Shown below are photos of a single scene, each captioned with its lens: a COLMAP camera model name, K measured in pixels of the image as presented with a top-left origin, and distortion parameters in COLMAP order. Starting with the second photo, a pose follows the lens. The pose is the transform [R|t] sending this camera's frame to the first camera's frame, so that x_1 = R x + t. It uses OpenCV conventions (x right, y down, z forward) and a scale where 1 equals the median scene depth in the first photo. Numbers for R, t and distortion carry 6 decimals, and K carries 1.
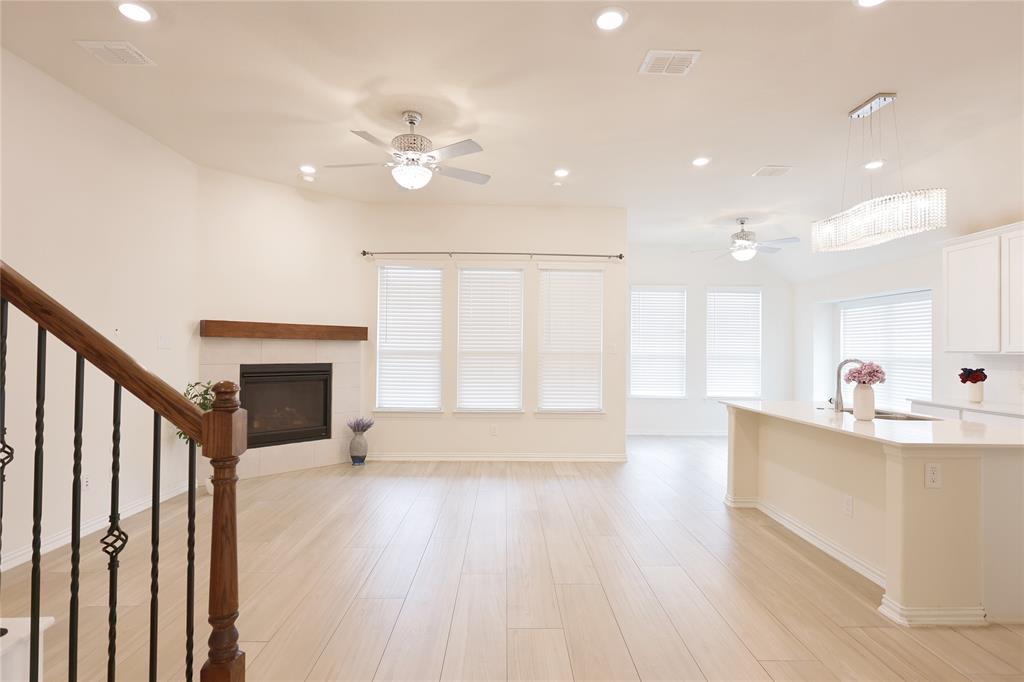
lens RADIAL K [[518.5, 0, 513.9], [0, 518.5, 338.9], [0, 0, 1]] dist [0.001580, 0.000308]
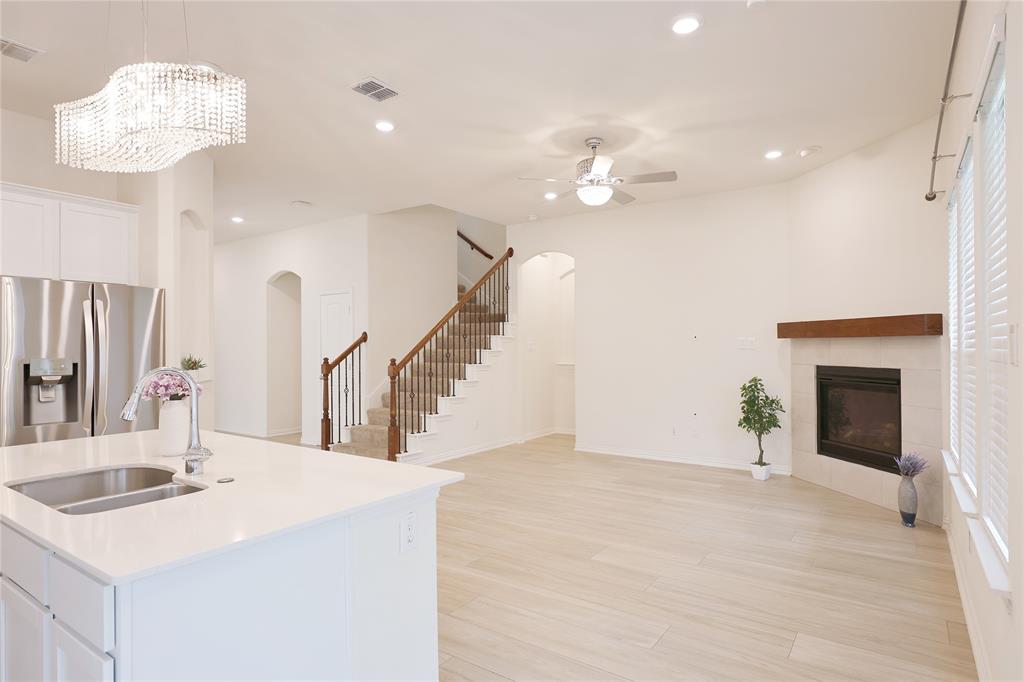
lens RADIAL K [[566.2, 0, 513.6], [0, 566.2, 342.3], [0, 0, 1]] dist [0.002687, 0.000461]
pose [[-0.582320, -0.016193, -0.812799, 0.656177], [0.005502, 0.999700, -0.023858, 0.028370], [0.812941, -0.018365, -0.582056, 1.136466]]
